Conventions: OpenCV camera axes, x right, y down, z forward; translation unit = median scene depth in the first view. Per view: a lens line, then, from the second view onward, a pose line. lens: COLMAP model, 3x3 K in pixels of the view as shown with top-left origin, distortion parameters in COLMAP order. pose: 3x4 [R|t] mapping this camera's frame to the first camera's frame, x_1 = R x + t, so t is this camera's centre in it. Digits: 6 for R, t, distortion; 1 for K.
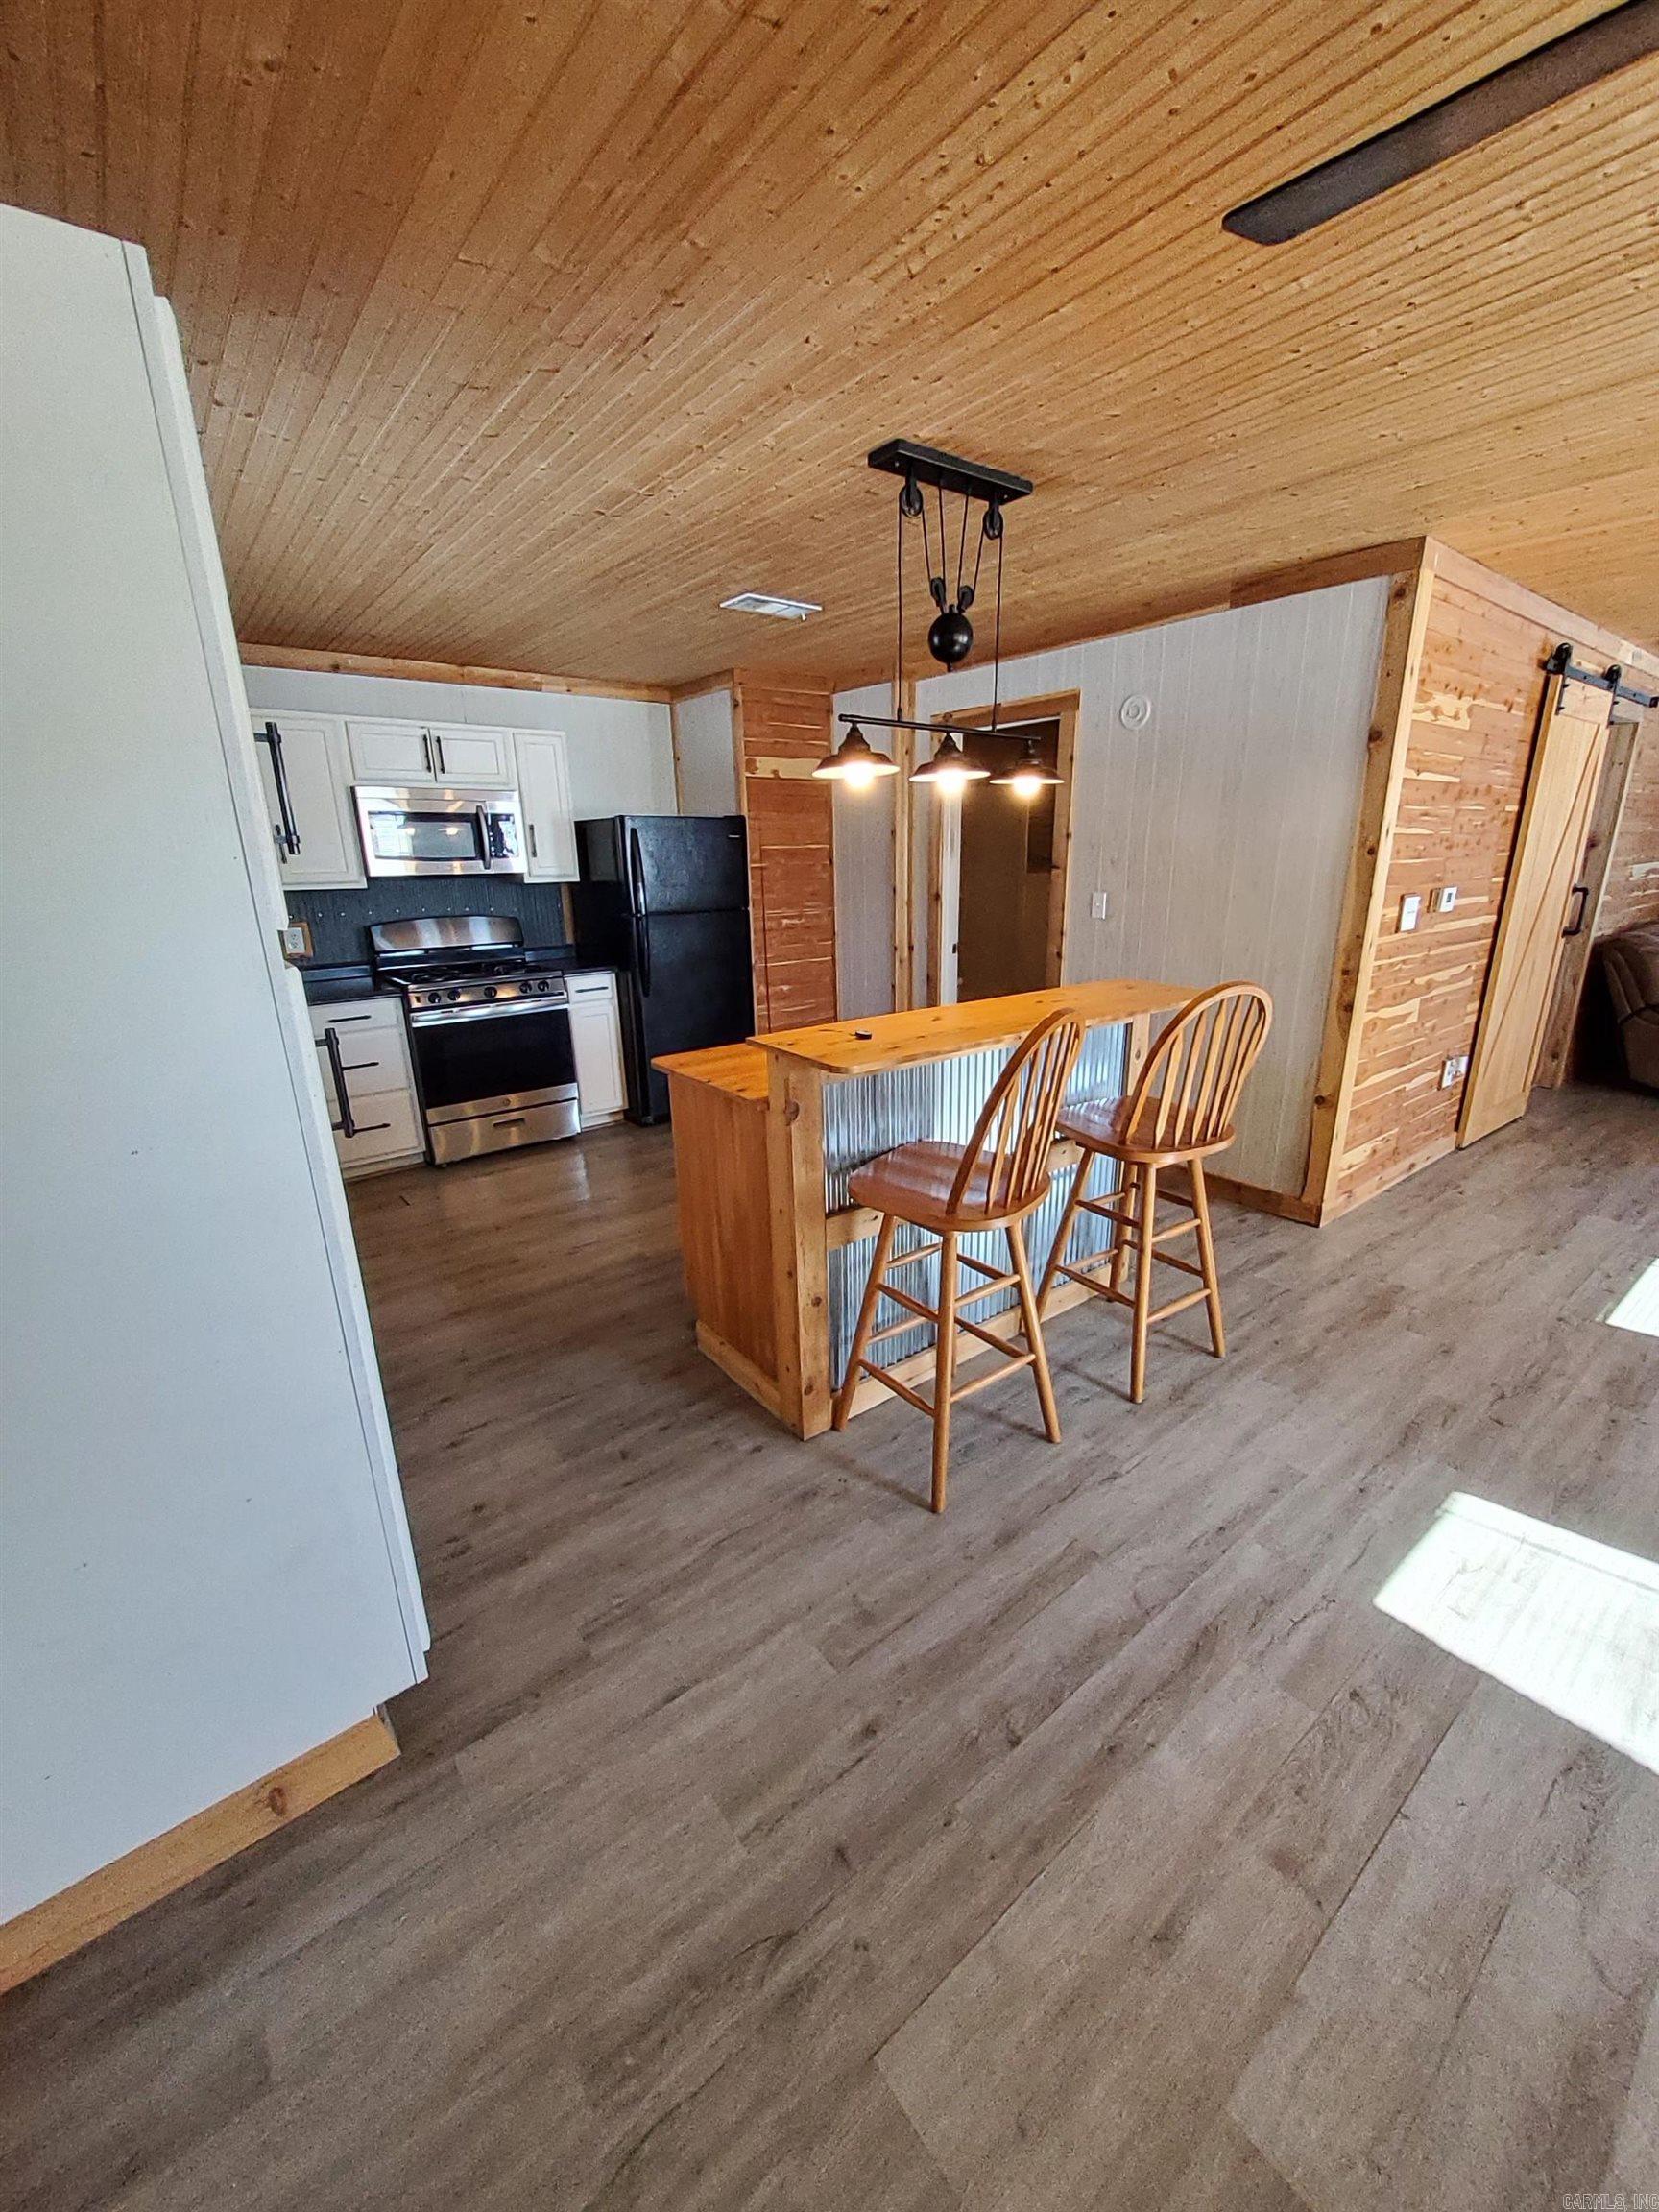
lens RADIAL K [[873.5, 0, 843.7], [0, 873.5, 1114.0], [0, 0, 1]] dist [0.003716, -0.001512]
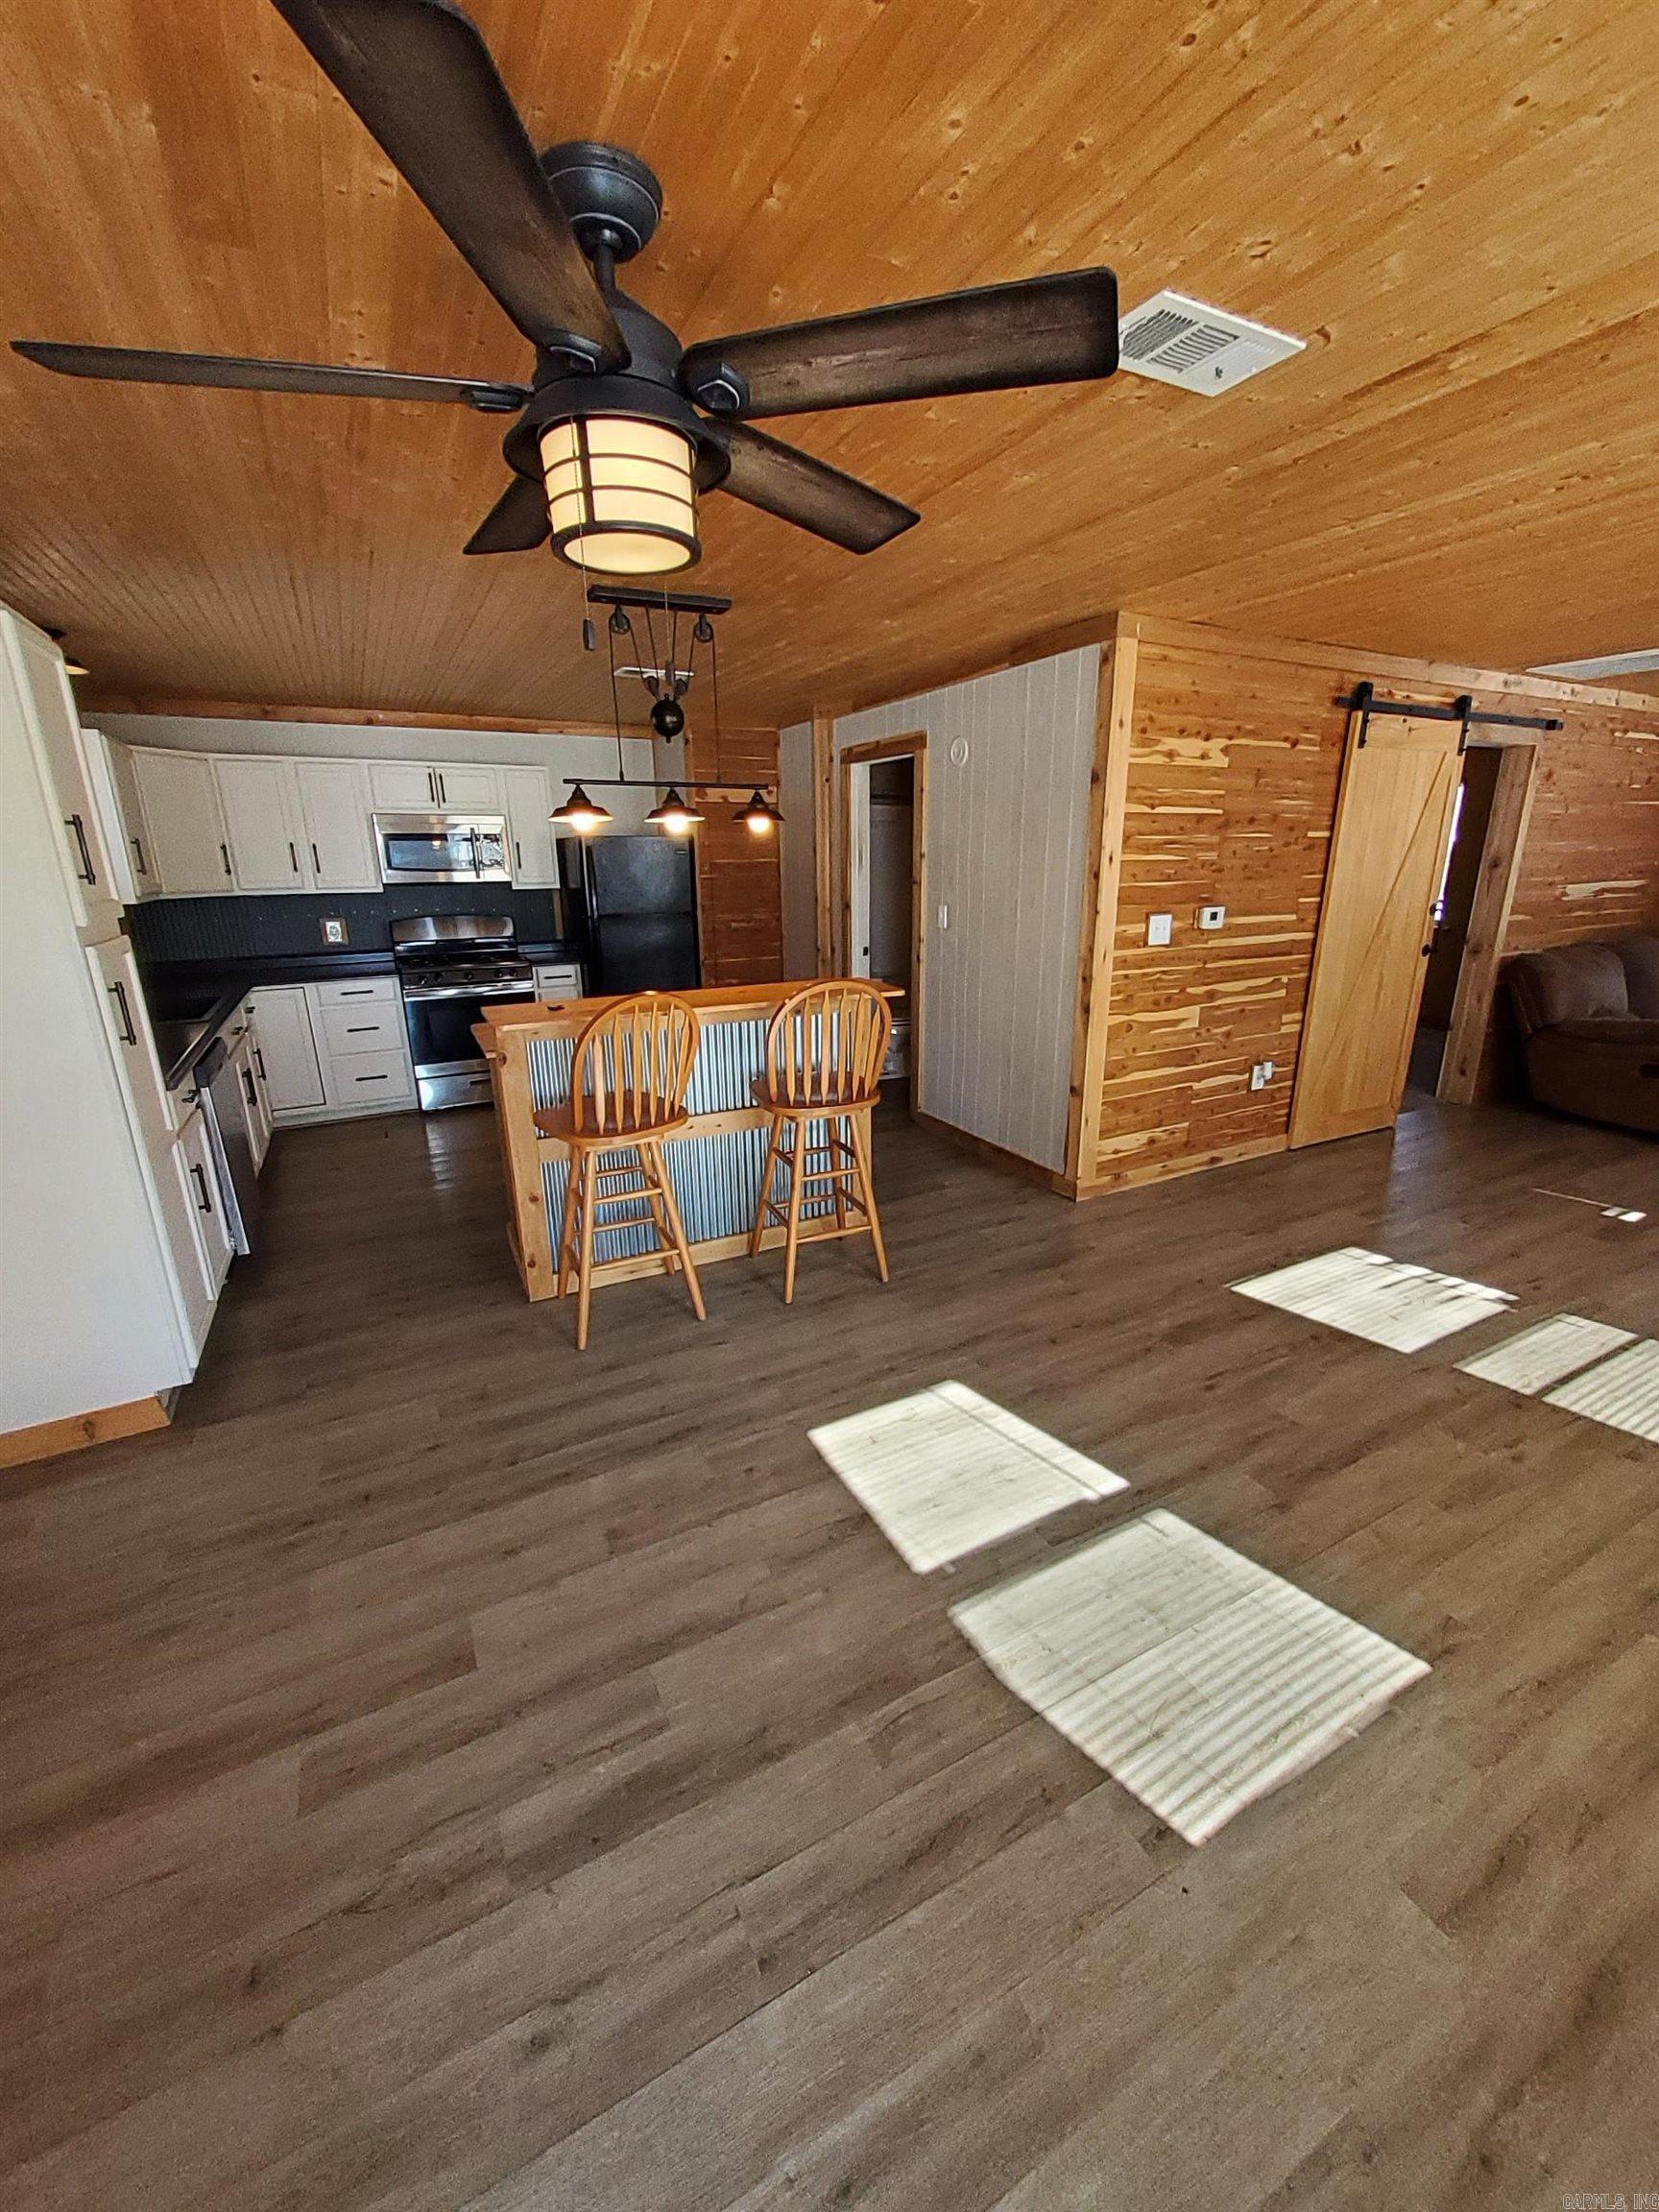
lens RADIAL K [[873.5, 0, 843.1], [0, 873.5, 1117.0], [0, 0, 1]] dist [0.003716, -0.001512]
pose [[0.983396, 0.057991, -0.171958, 0.432829], [-0.057618, 0.998313, 0.007163, 0.028159], [0.172083, 0.002864, 0.985078, -0.181007]]
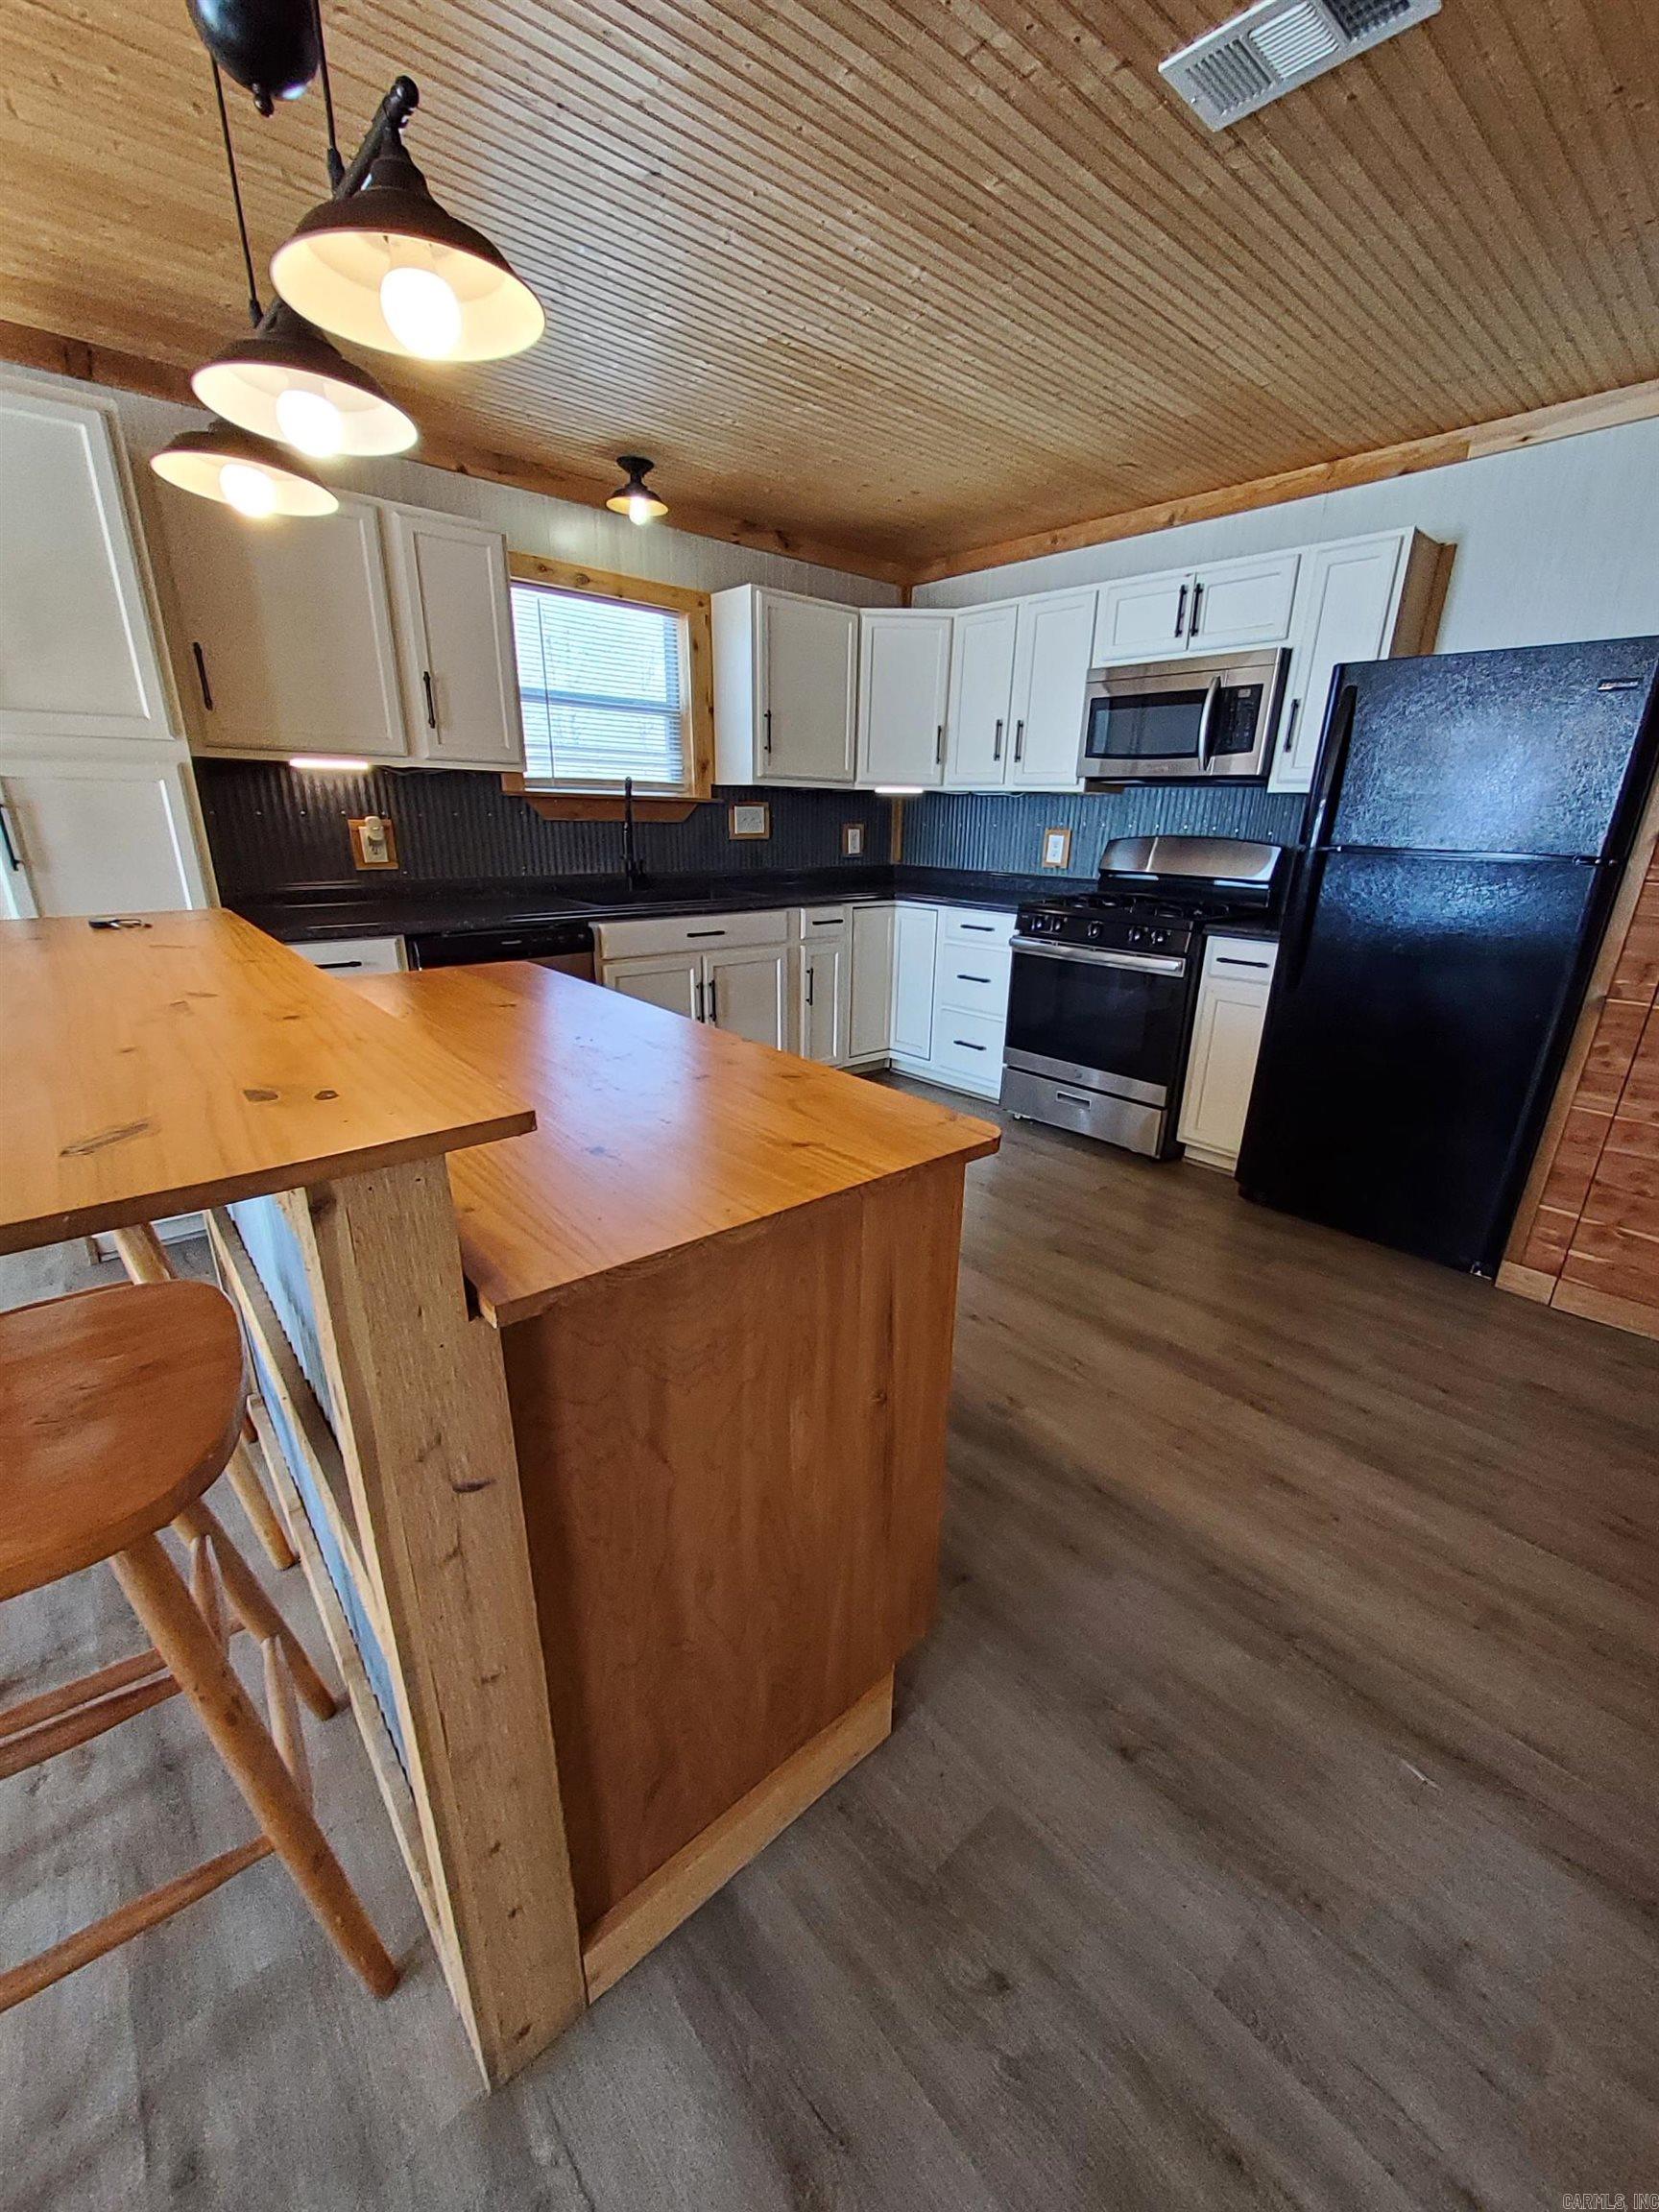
lens RADIAL K [[873.5, 0, 840.8], [0, 873.5, 1115.1], [0, 0, 1]] dist [0.003716, -0.001512]
pose [[0.052569, 0.346186, -0.936692, 0.439974], [-0.307752, 0.897952, 0.314597, -0.202611], [0.950013, 0.271731, 0.153744, 0.866164]]
